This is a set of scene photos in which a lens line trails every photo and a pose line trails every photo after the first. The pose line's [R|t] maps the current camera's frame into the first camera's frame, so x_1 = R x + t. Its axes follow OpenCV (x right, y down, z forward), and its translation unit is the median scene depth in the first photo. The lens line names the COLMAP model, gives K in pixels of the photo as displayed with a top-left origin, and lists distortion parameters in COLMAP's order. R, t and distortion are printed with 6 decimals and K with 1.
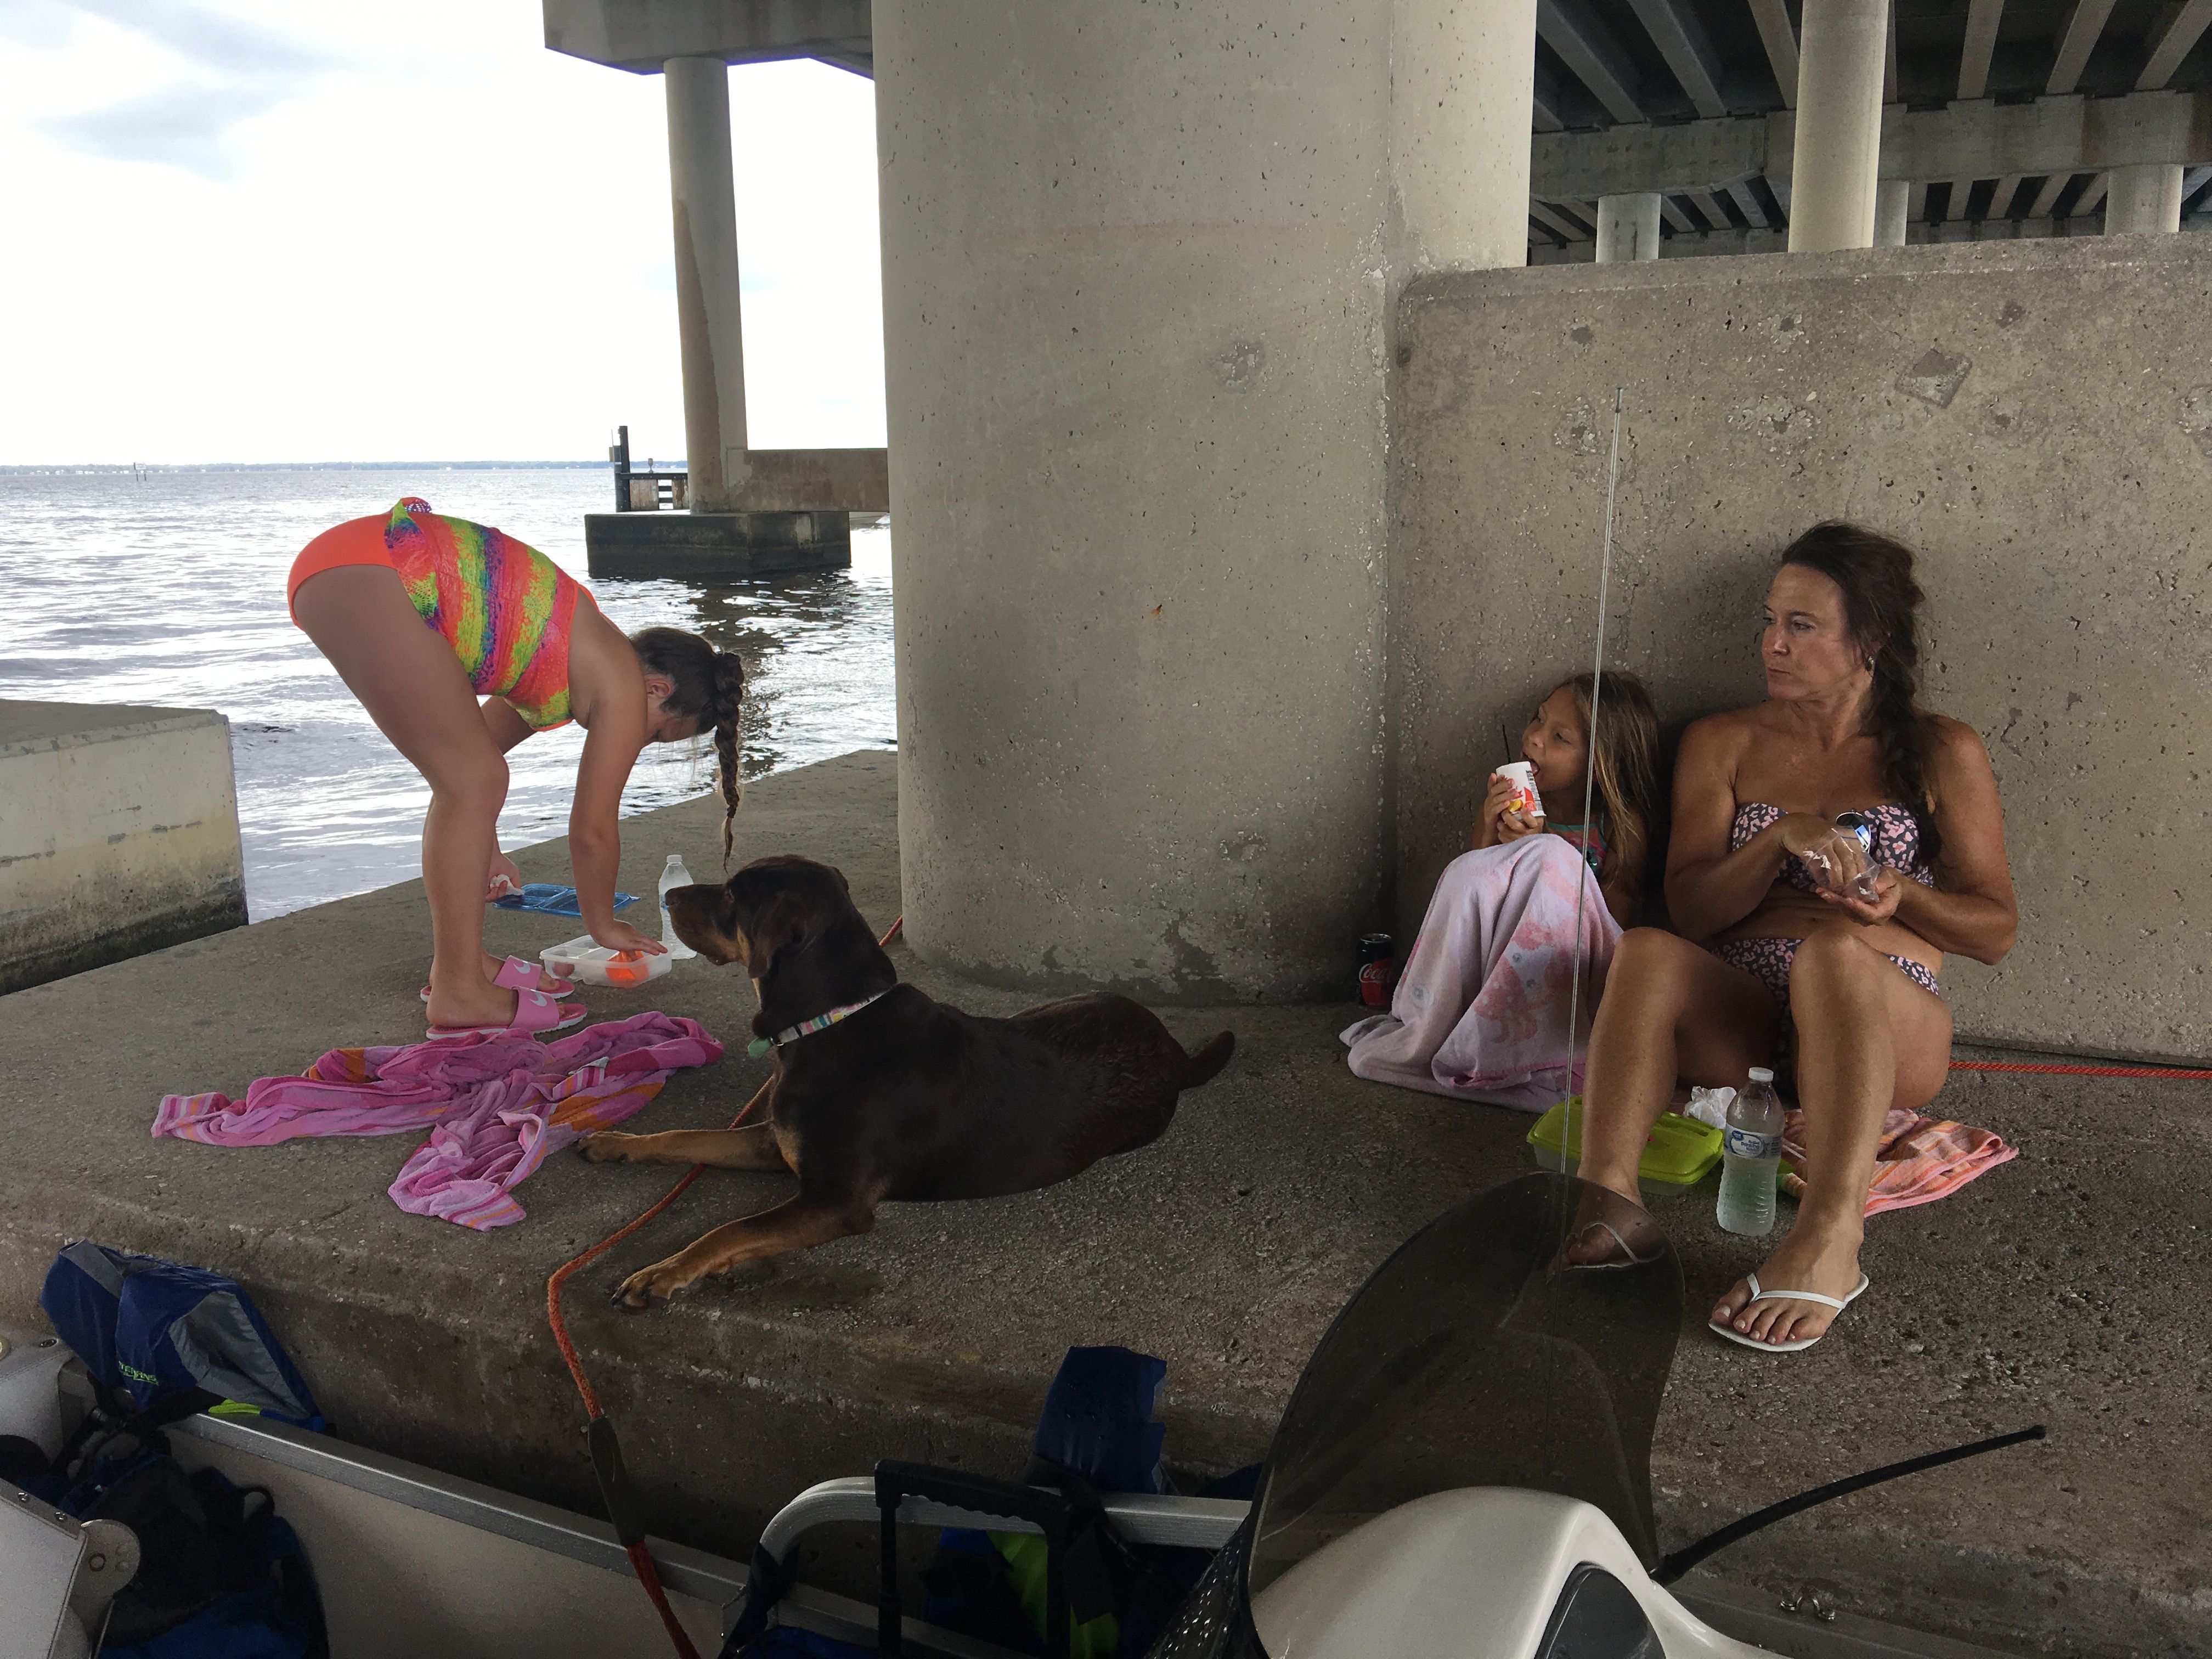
lens RADIAL K [[1837.3, 0, 1102.9], [0, 1837.3, 827.9], [0, 0, 1]] dist [0.092461, -0.146647]
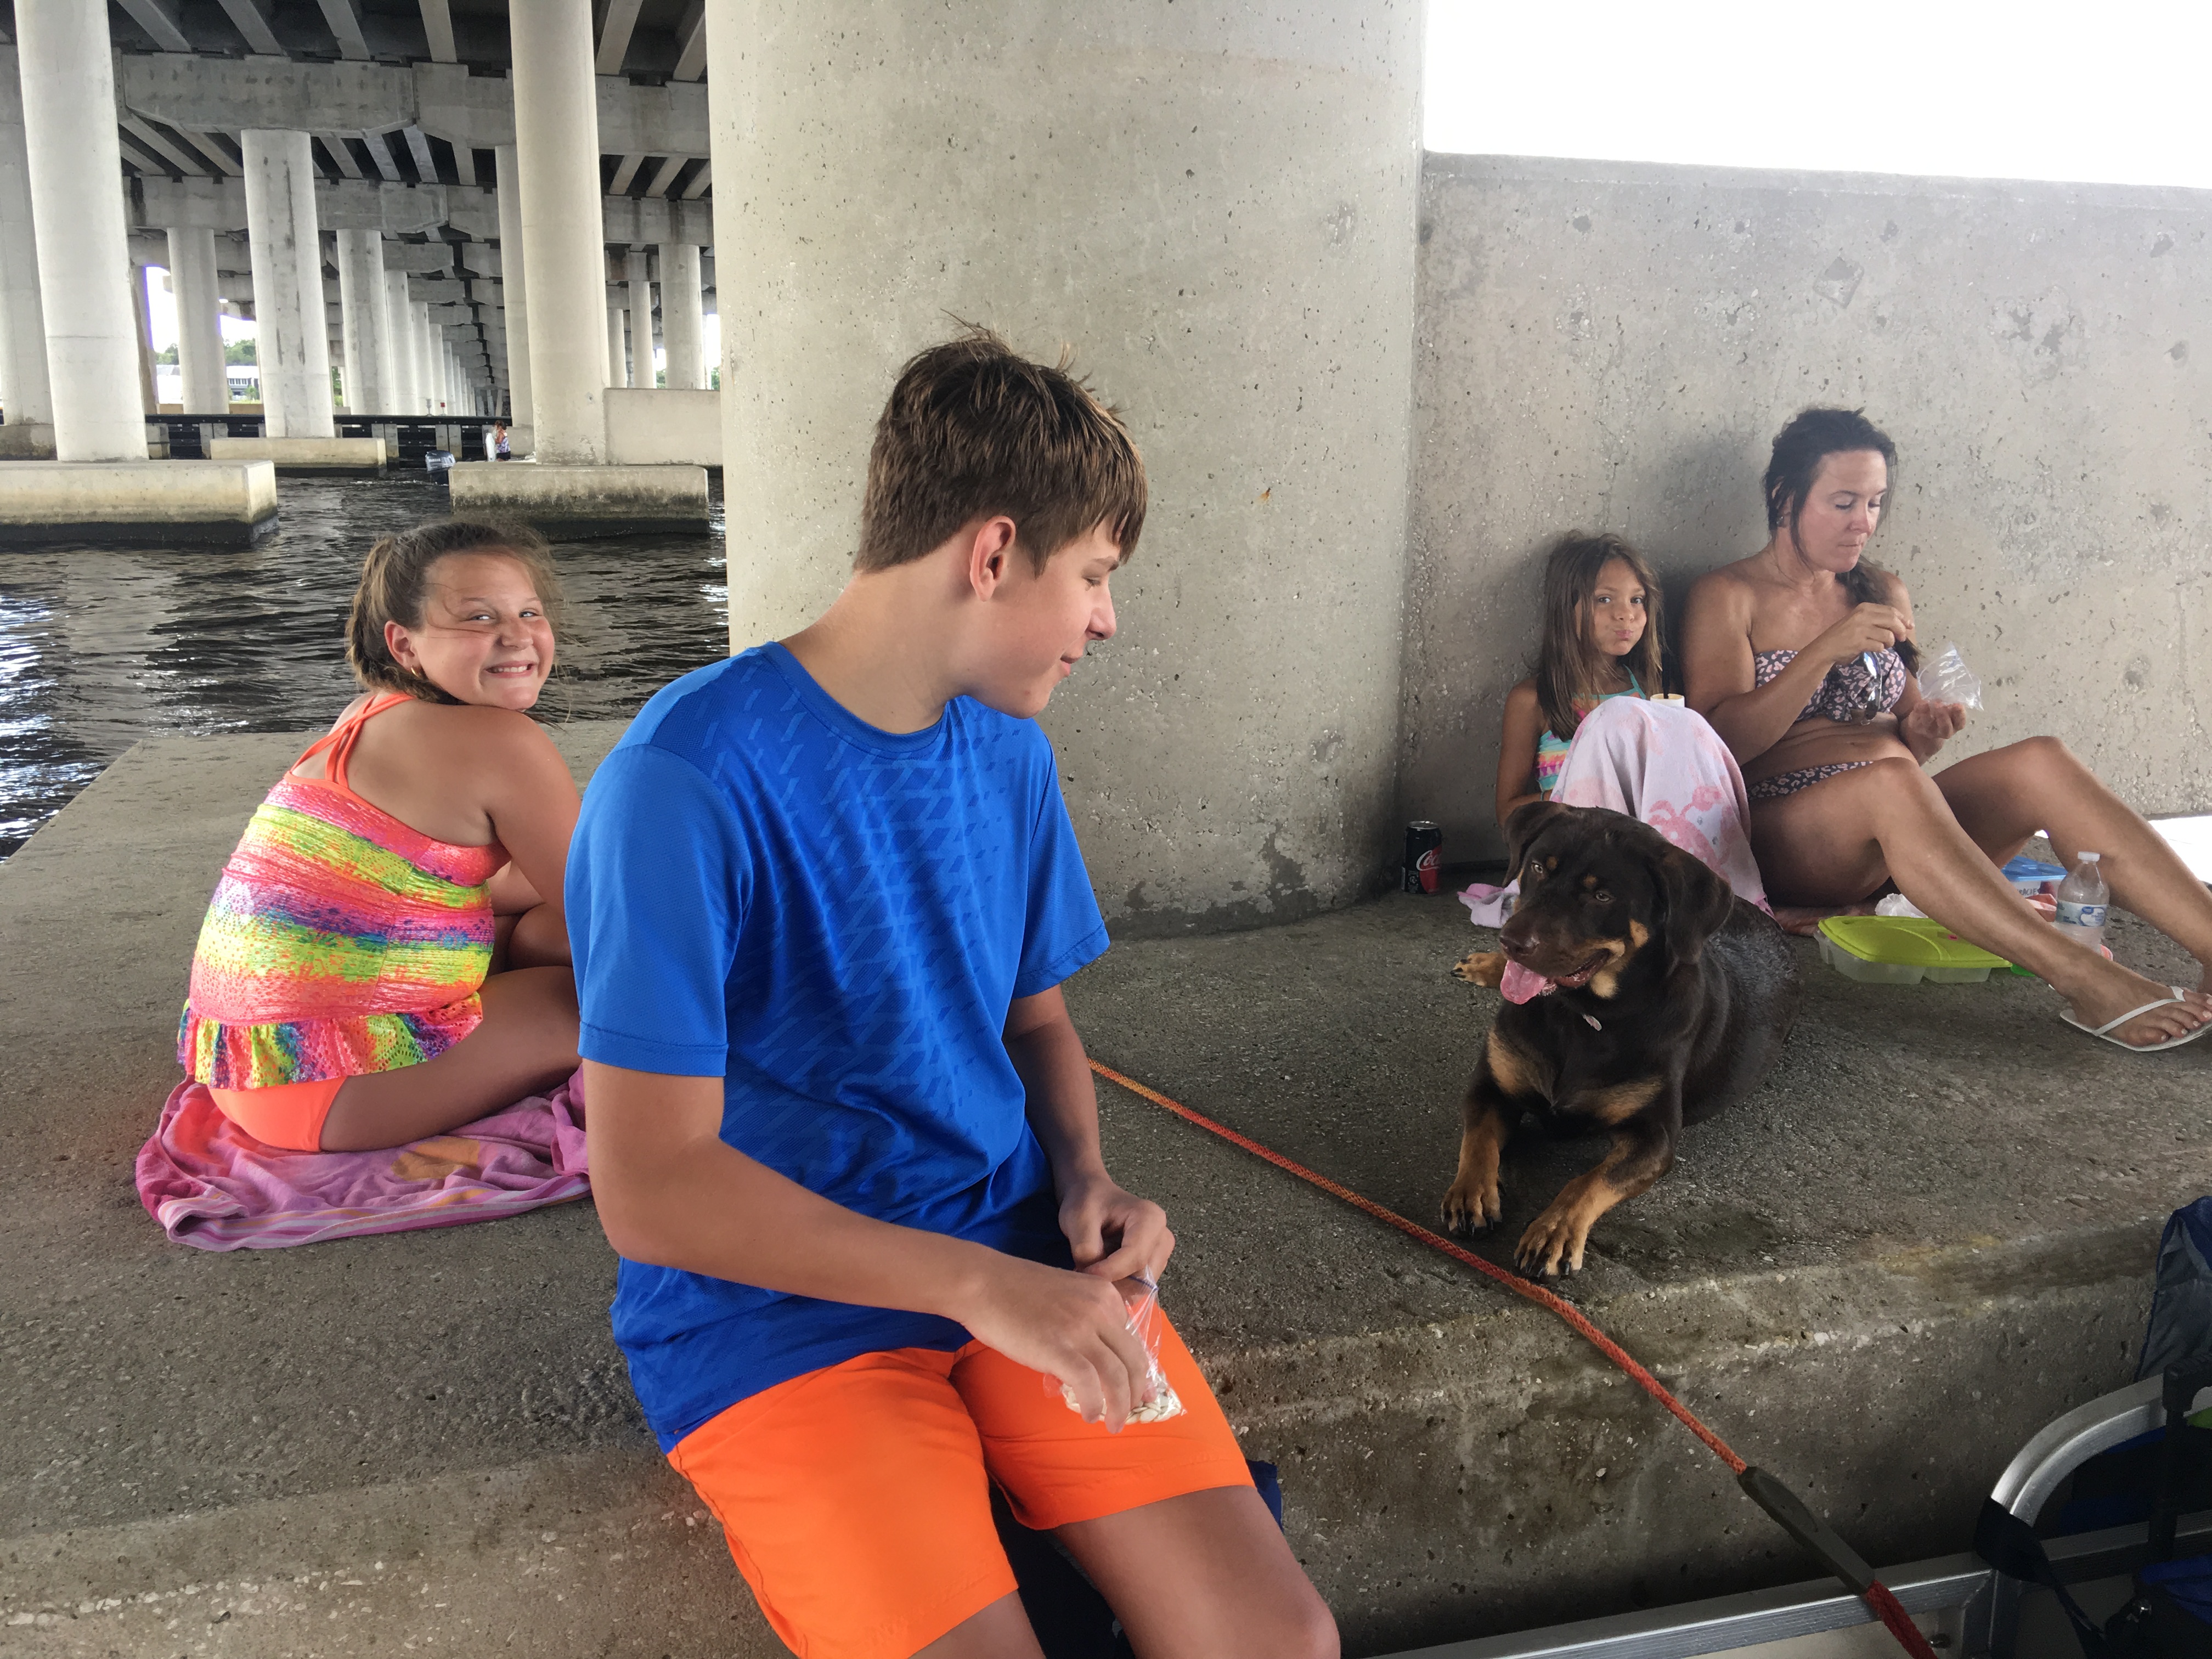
lens RADIAL K [[1837.3, 0, 1102.9], [0, 1837.3, 827.9], [0, 0, 1]] dist [0.092461, -0.146647]
pose [[0.770045, -0.122431, 0.626132, -0.661027], [0.109968, 0.992196, 0.058765, -0.017613], [-0.628440, 0.023603, 0.777500, 0.363214]]
